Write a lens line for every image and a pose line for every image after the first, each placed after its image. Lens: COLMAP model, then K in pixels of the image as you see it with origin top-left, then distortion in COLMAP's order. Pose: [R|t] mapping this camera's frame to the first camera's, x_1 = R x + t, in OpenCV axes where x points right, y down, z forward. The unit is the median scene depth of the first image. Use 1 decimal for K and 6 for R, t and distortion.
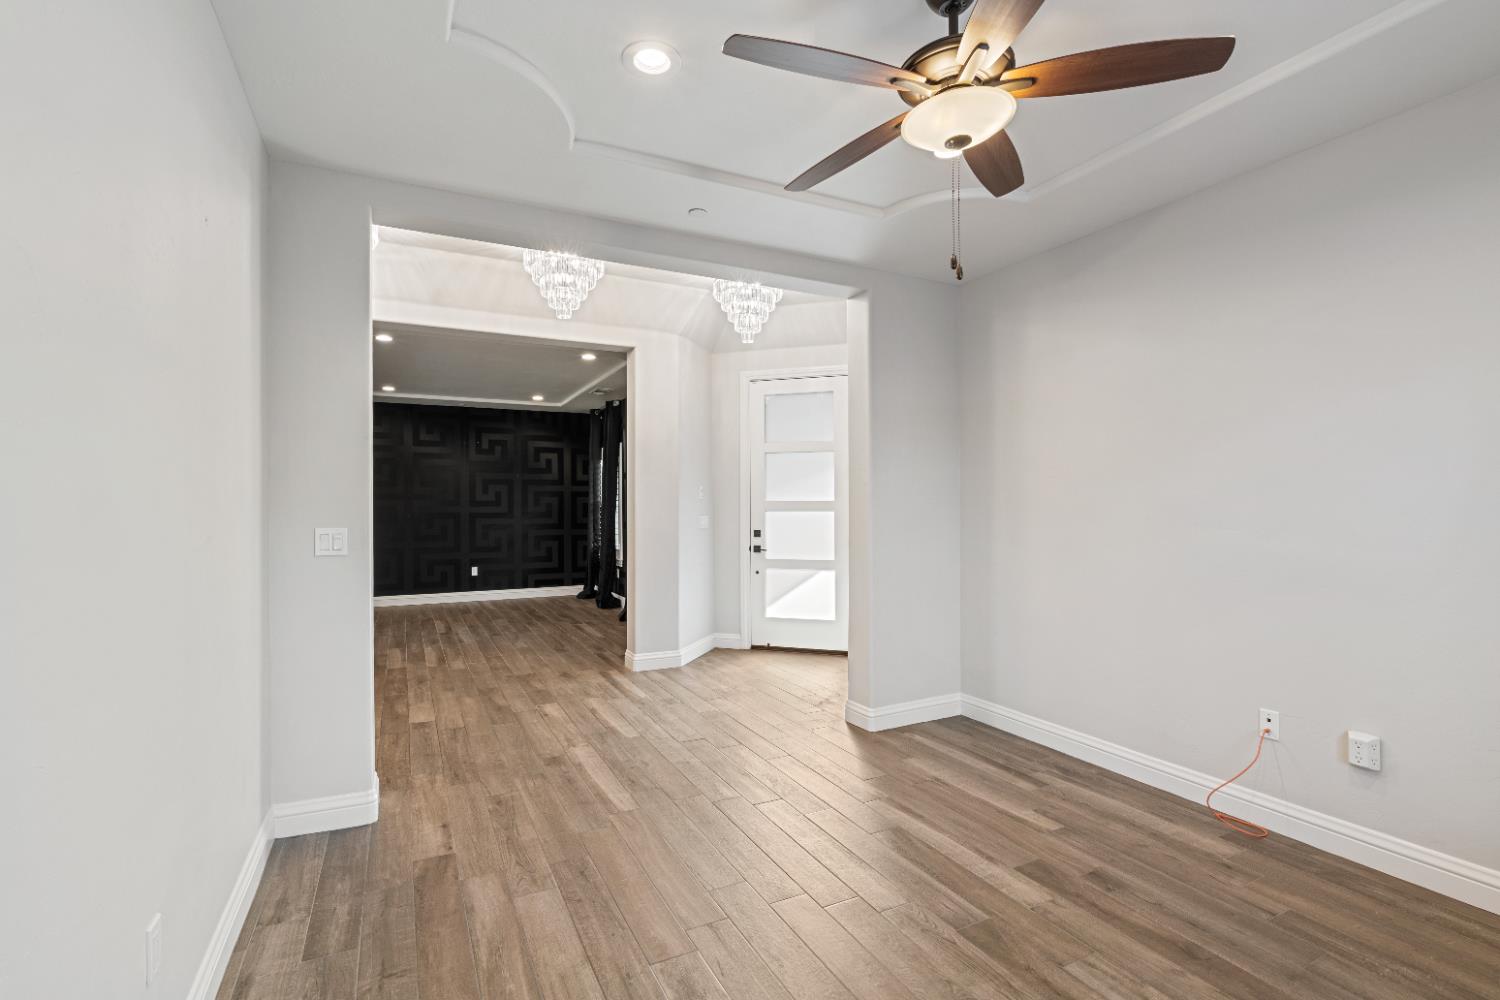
lens RADIAL K [[704.5, 0, 732.9], [0, 704.5, 505.9], [0, 0, 1]] dist [-0.019186, 0.003490]
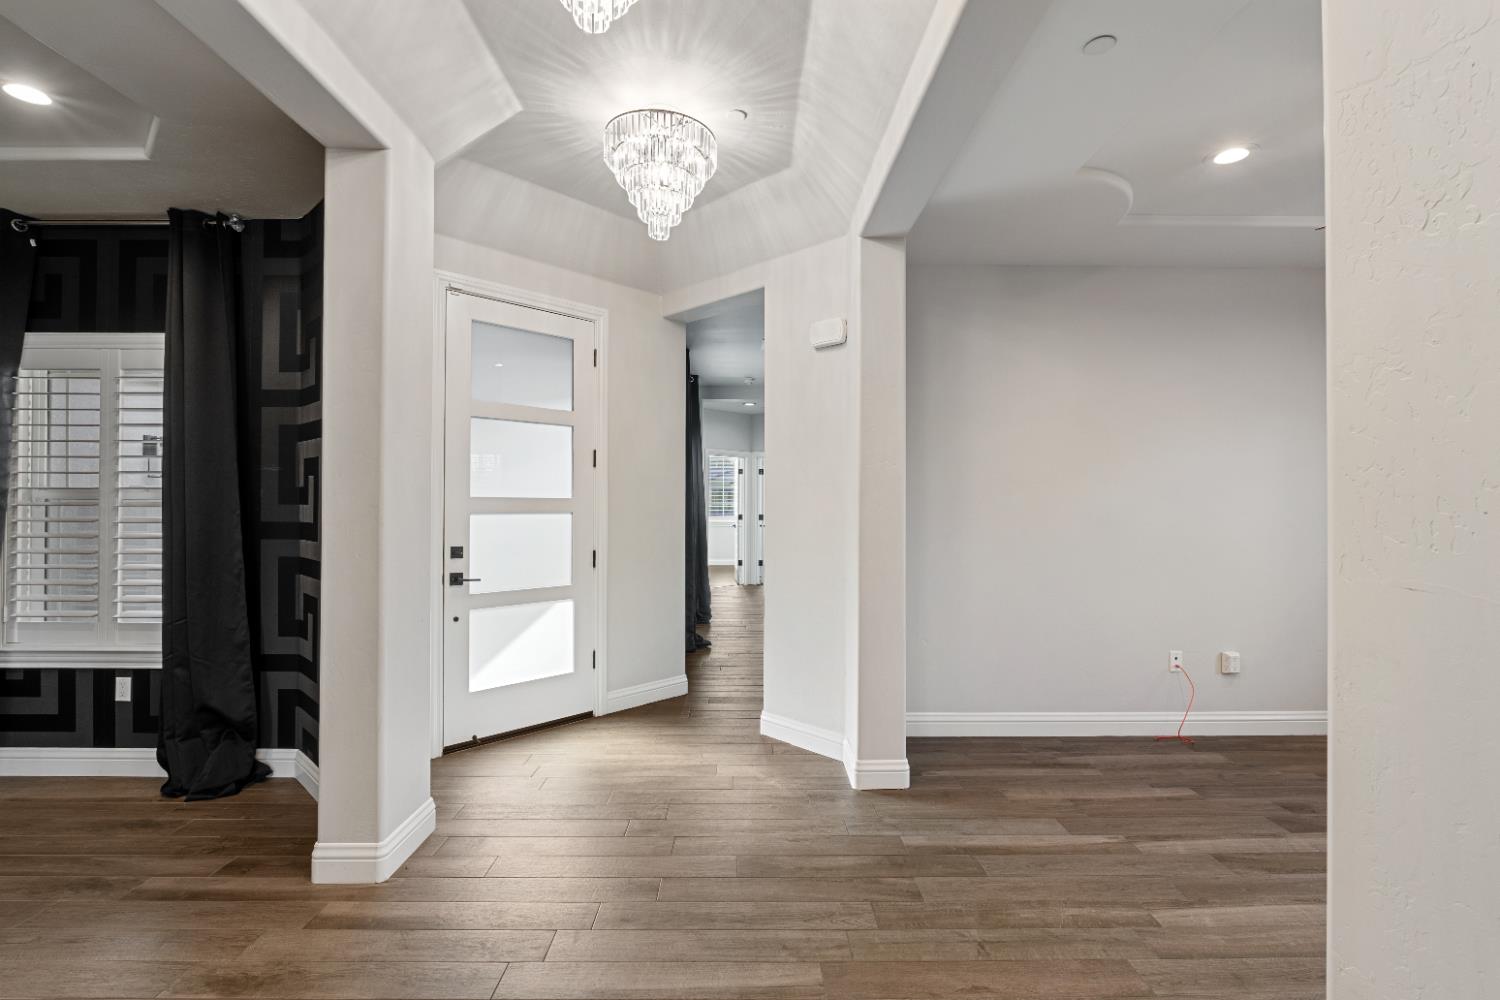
lens RADIAL K [[704.5, 0, 754.7], [0, 704.5, 498.9], [0, 0, 1]] dist [-0.019186, 0.003490]
pose [[0.415491, 0.001628, 0.909596, -0.648500], [-0.001308, 0.999998, -0.001192, -0.008717], [-0.909596, -0.000694, 0.415493, 0.883756]]
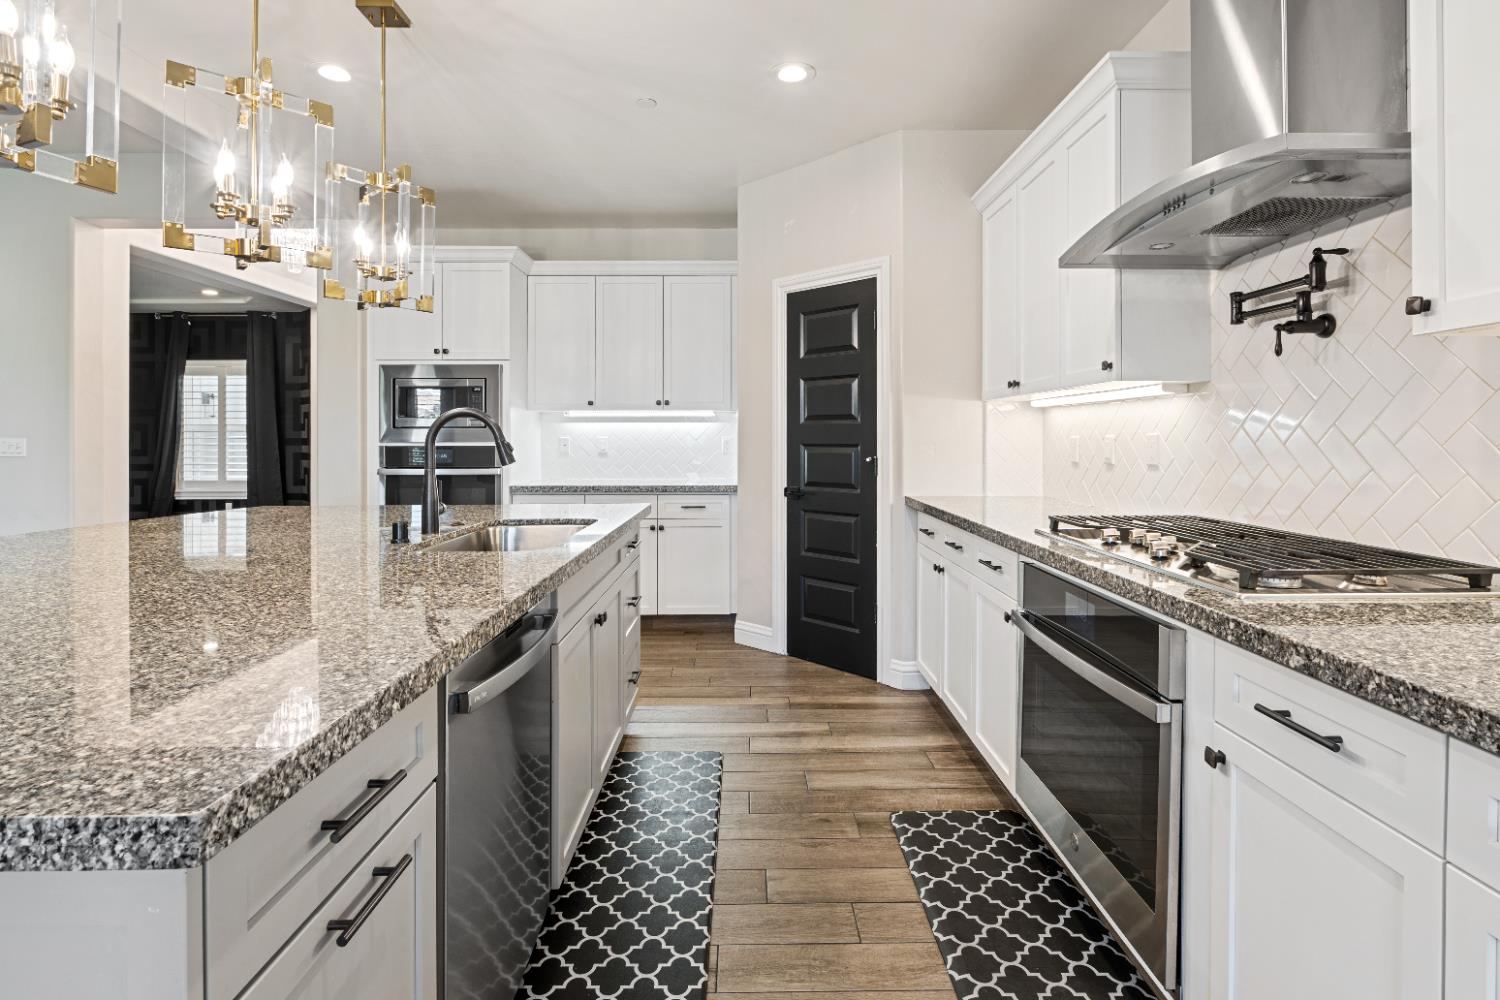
lens RADIAL K [[704.5, 0, 753.7], [0, 704.5, 436.9], [0, 0, 1]] dist [-0.019186, 0.003490]
pose [[0.428001, -0.002125, 0.903776, -1.379619], [0.011750, 0.999926, -0.003213, 0.036776], [-0.903702, 0.011995, 0.427994, -0.315328]]
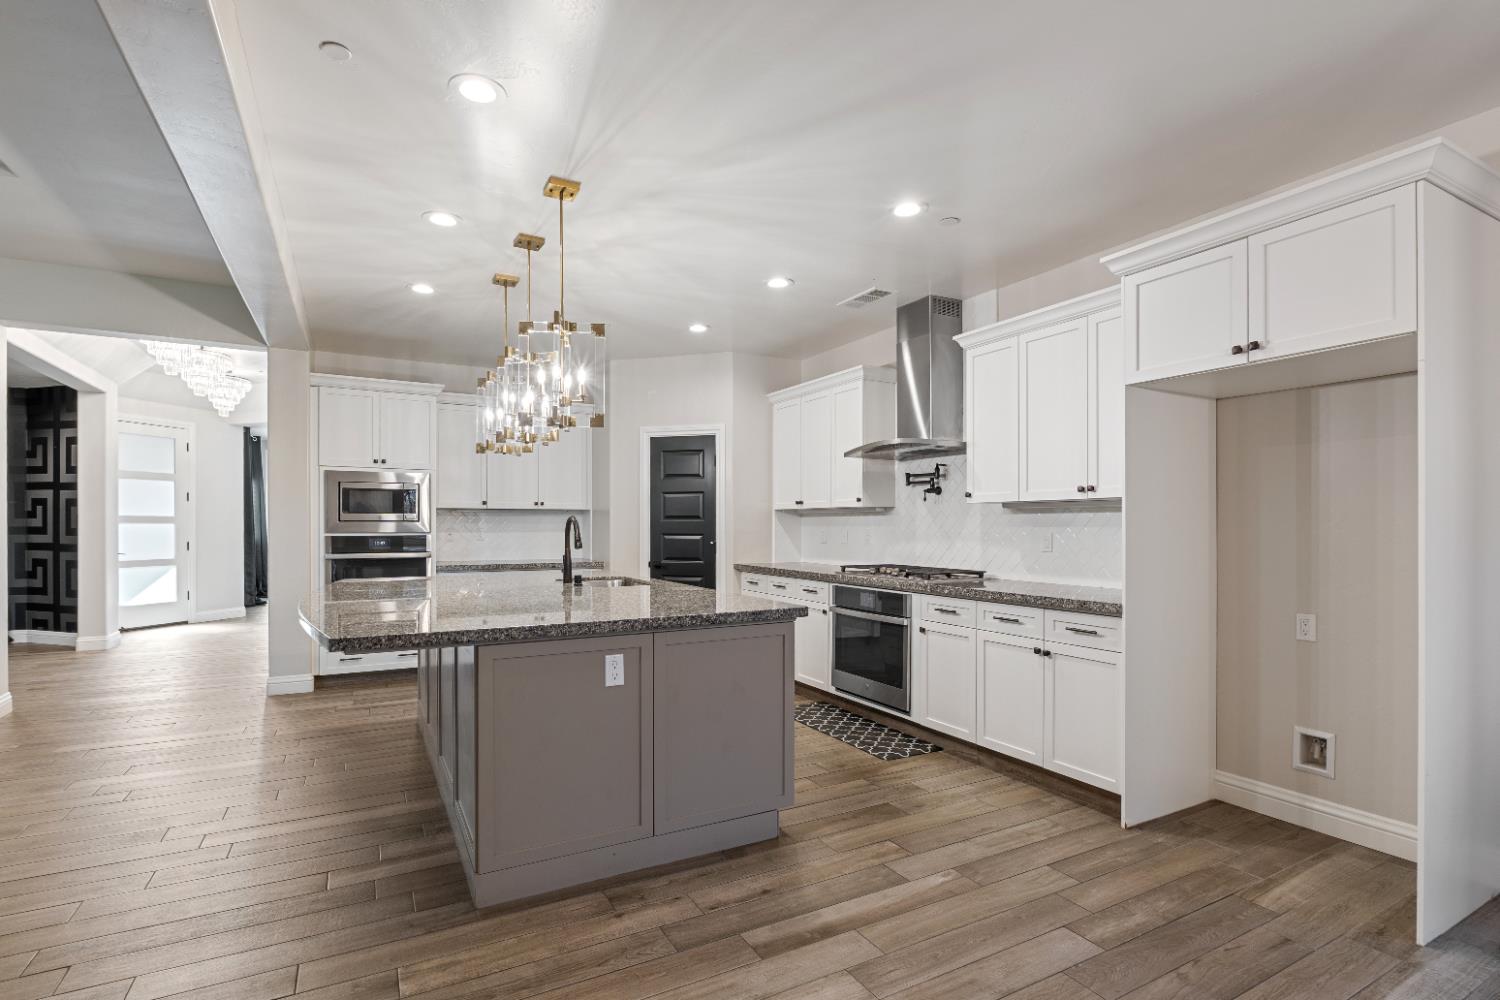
lens RADIAL K [[704.5, 0, 729.9], [0, 704.5, 522.5], [0, 0, 1]] dist [-0.019186, 0.003490]
pose [[-0.038111, 0.001398, 0.999273, -2.012130], [0.007128, 0.999974, -0.001127, 0.023066], [-0.999248, 0.007080, -0.038119, -0.053384]]
